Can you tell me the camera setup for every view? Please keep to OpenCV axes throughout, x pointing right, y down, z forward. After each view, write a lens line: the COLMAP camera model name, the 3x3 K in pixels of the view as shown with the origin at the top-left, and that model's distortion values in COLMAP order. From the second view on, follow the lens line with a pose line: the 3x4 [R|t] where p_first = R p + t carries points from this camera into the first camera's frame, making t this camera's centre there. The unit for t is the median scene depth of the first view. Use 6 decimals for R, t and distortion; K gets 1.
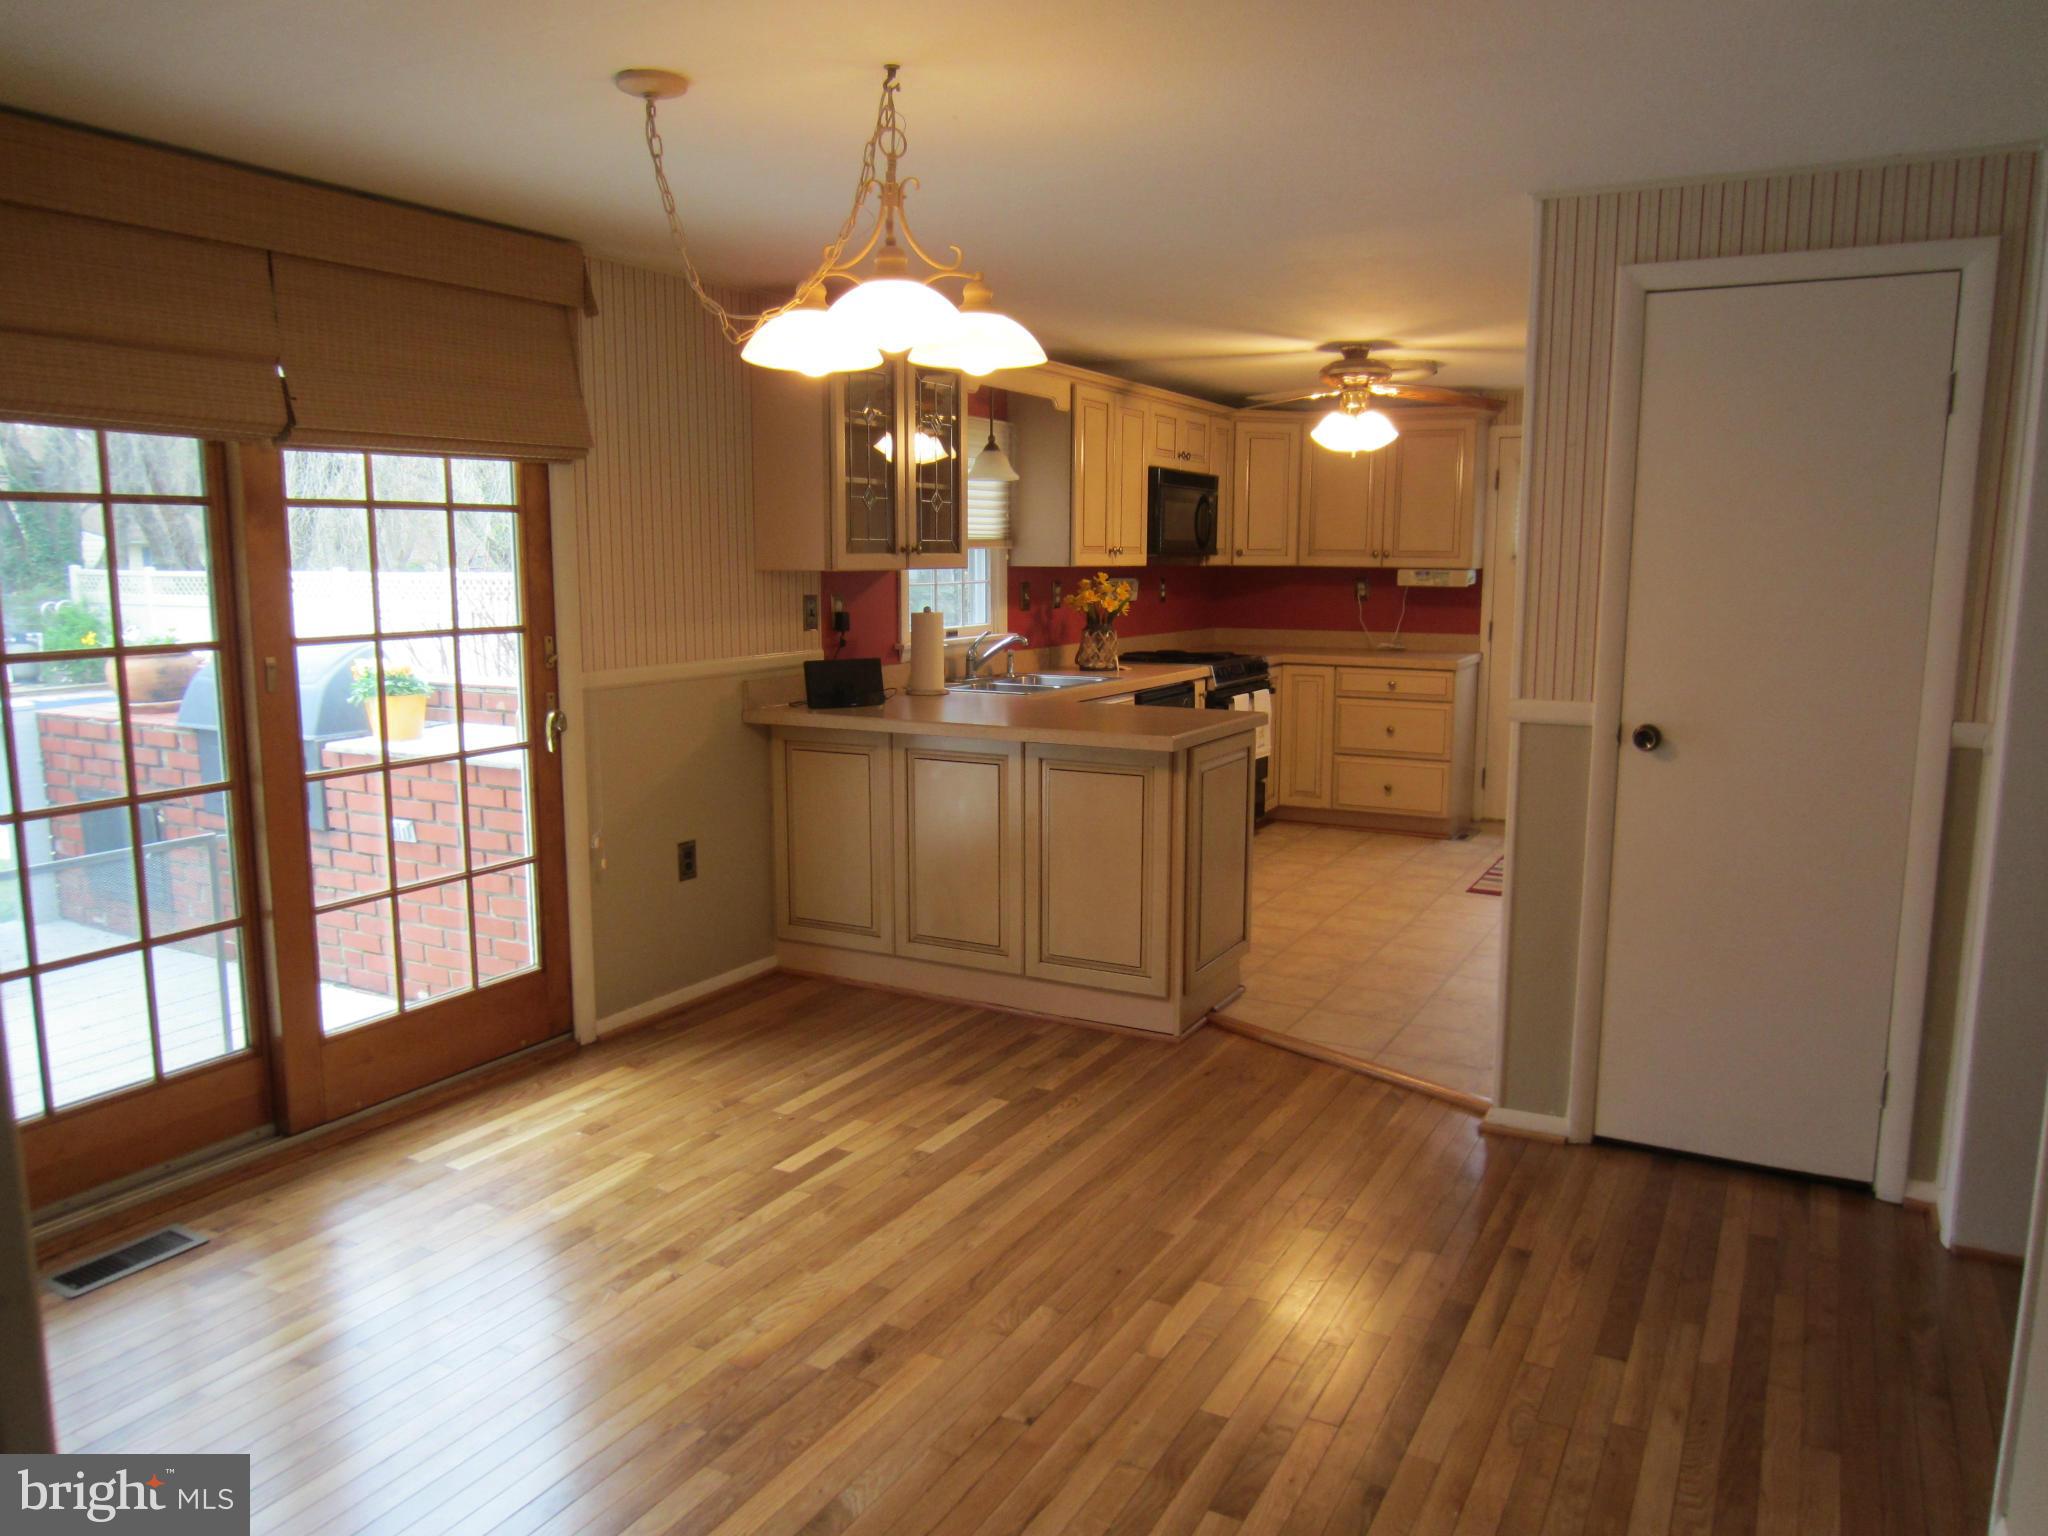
lens RADIAL K [[1509.3, 0, 1030.4], [0, 1509.3, 752.0], [0, 0, 1]] dist [0.007009, -0.002665]
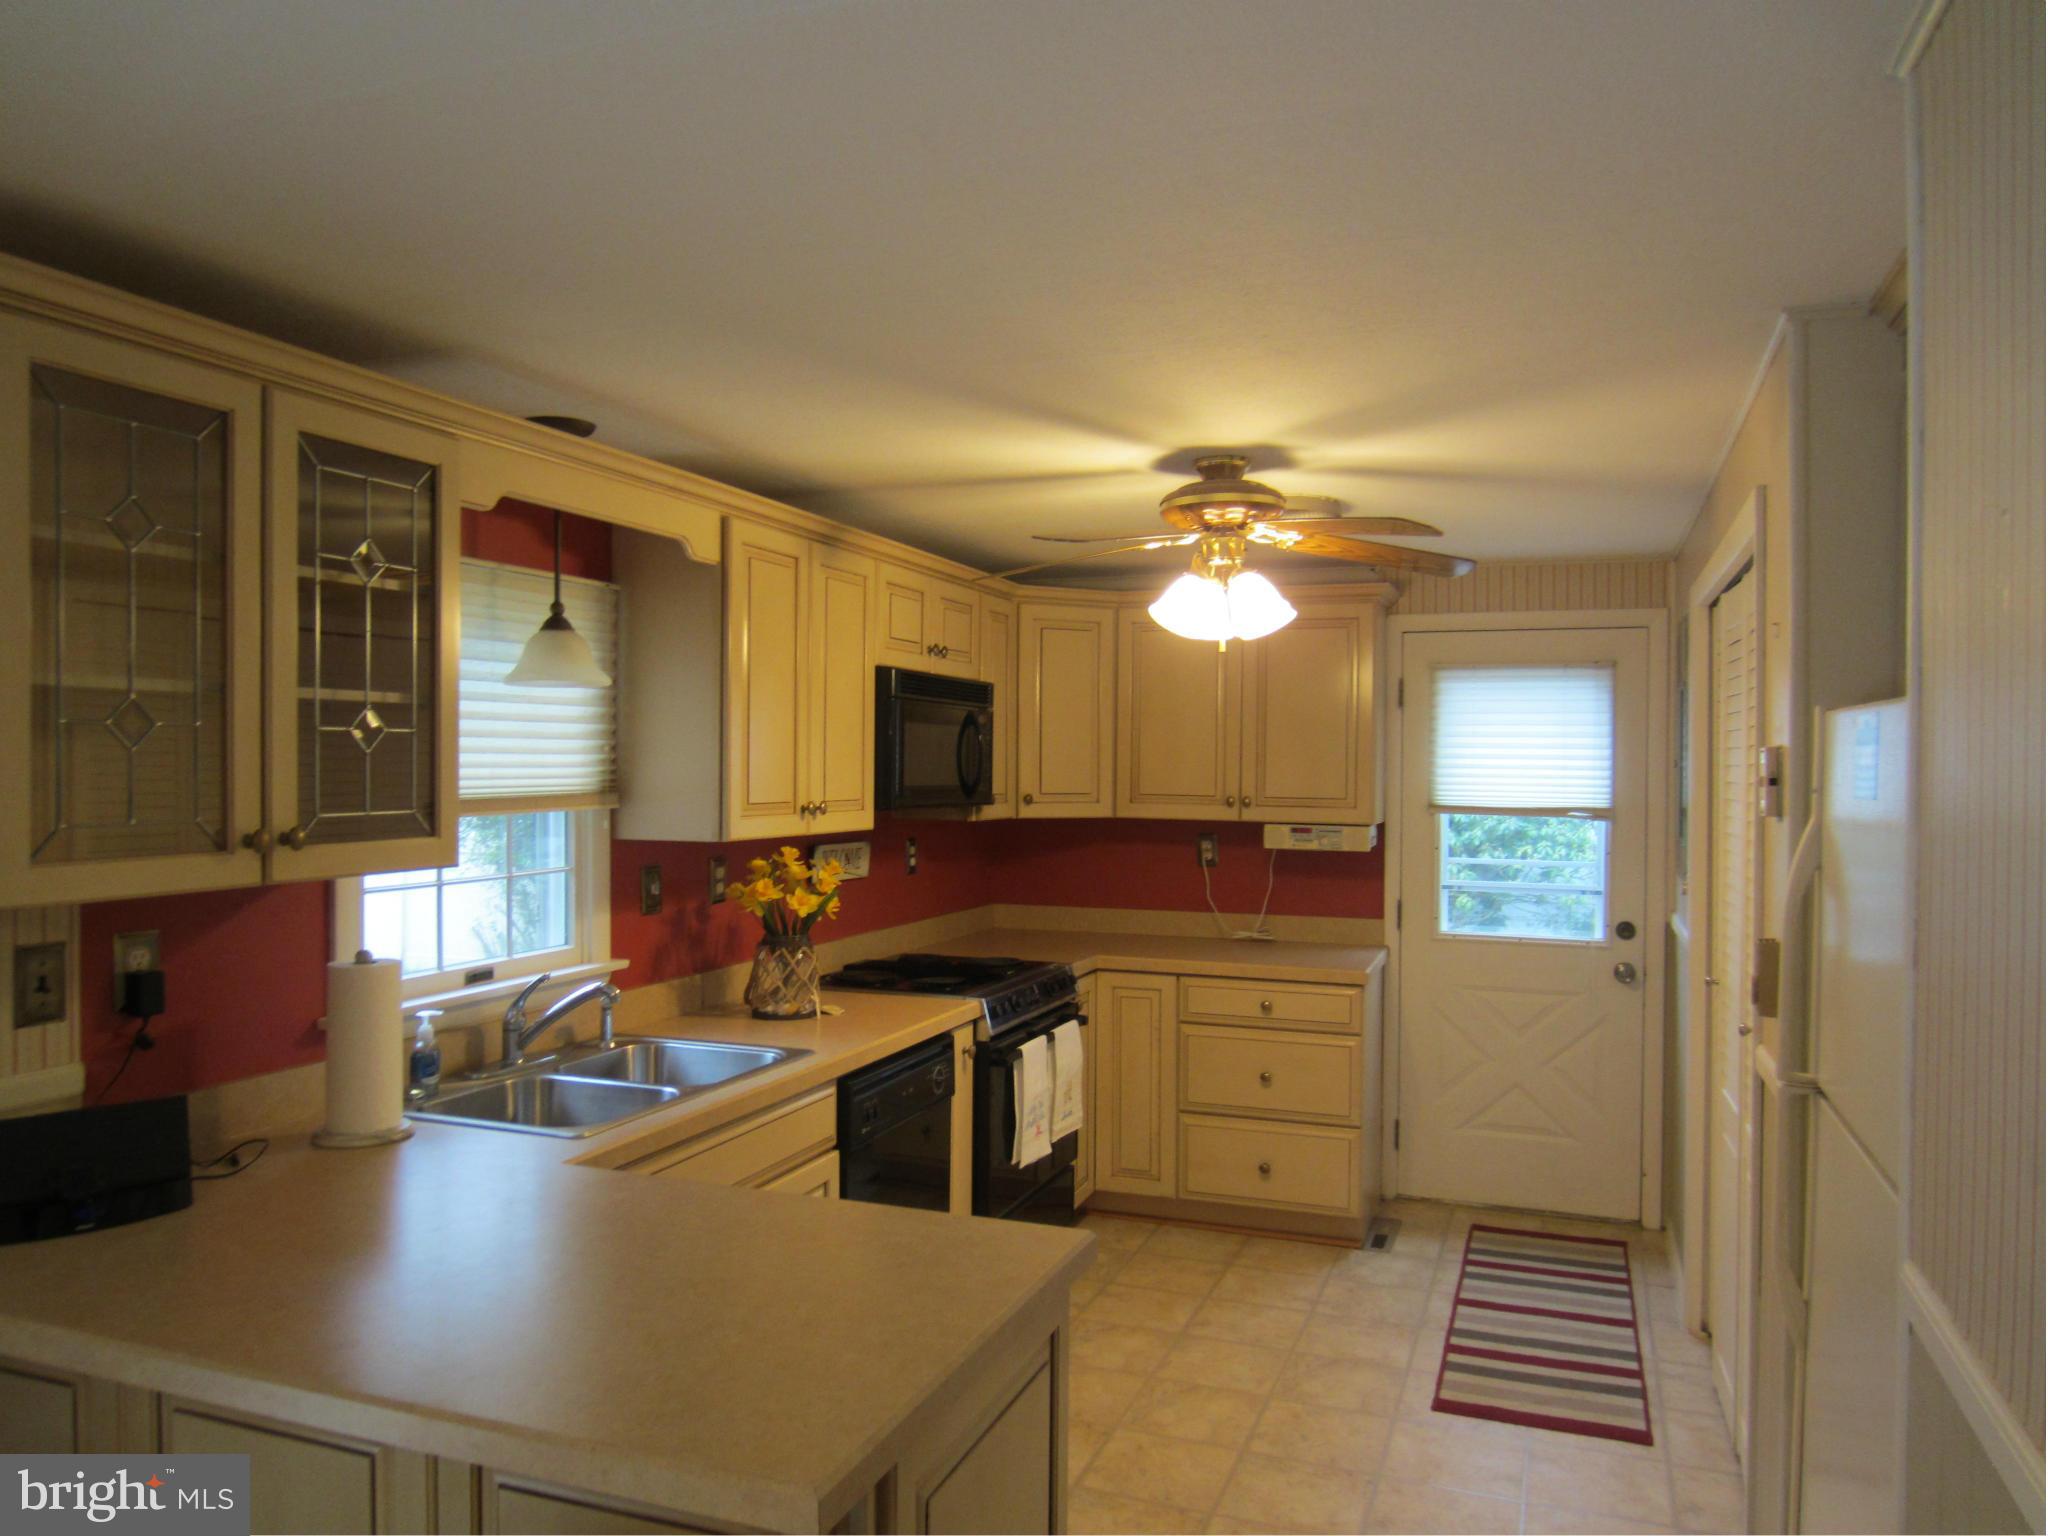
lens RADIAL K [[1509.3, 0, 1019.7], [0, 1509.3, 767.9], [0, 0, 1]] dist [0.007009, -0.002665]
pose [[0.991754, 0.001551, 0.128147, 0.058278], [0.014741, 0.991909, -0.126089, -0.072026], [-0.127306, 0.126938, 0.983707, 0.404799]]
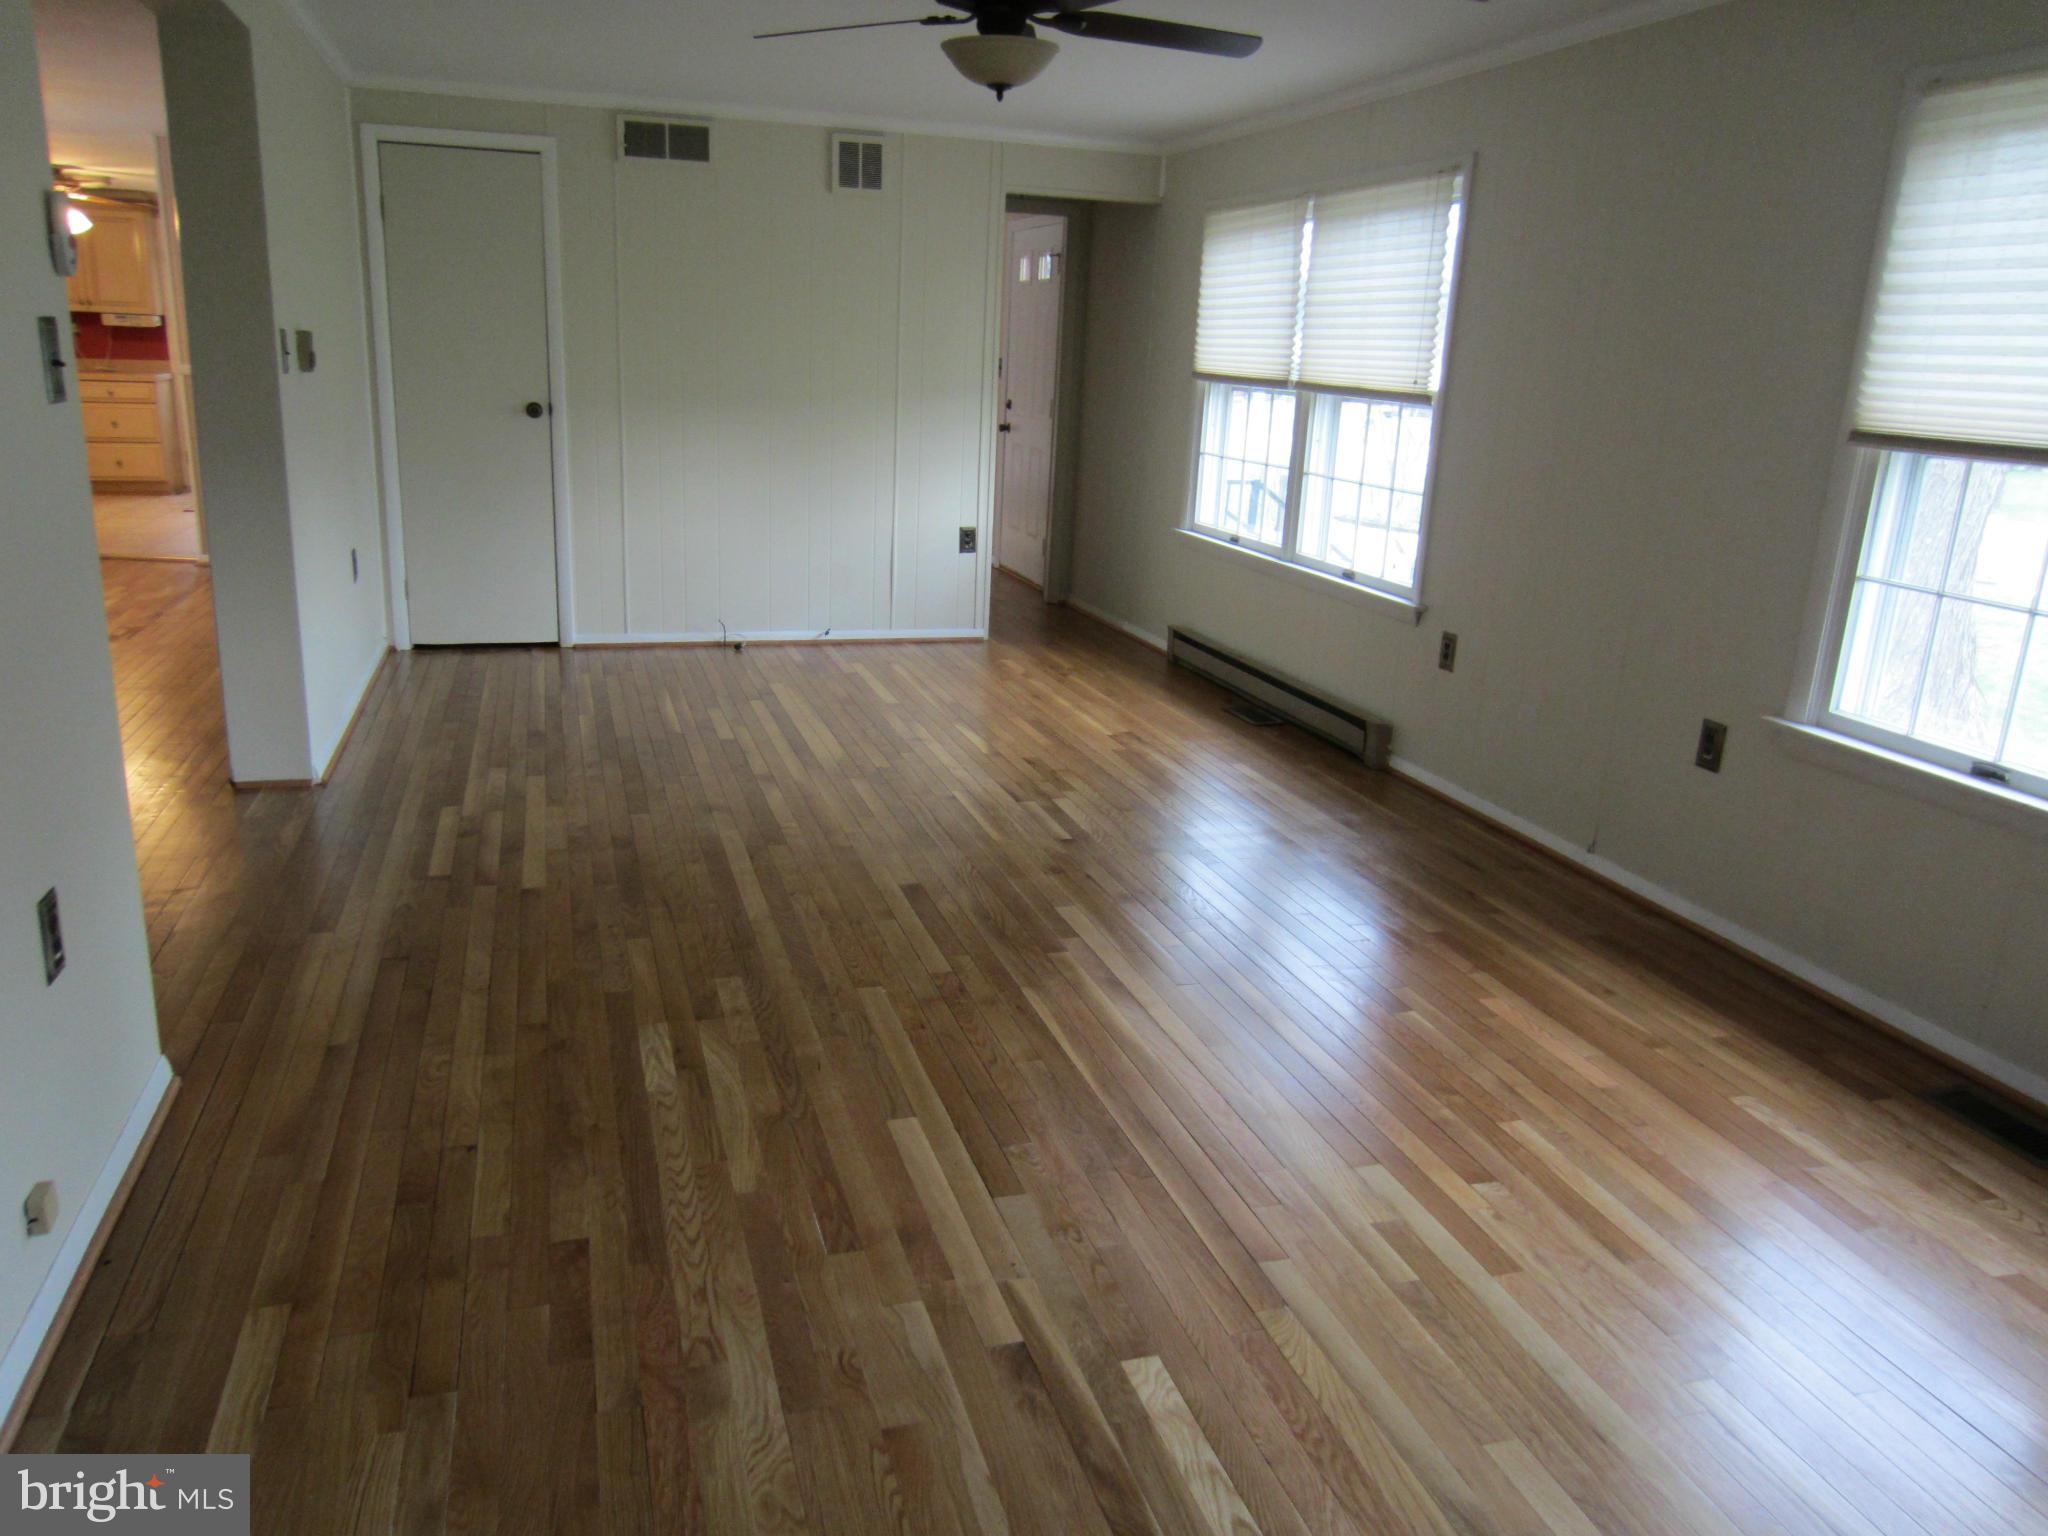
lens RADIAL K [[1509.3, 0, 1019.6], [0, 1509.3, 770.7], [0, 0, 1]] dist [0.007009, -0.002665]
pose [[0.711798, -0.169700, 0.681575, -0.229464], [0.060808, 0.981620, 0.180900, 0.119149], [-0.699747, -0.087319, 0.709034, -0.814235]]
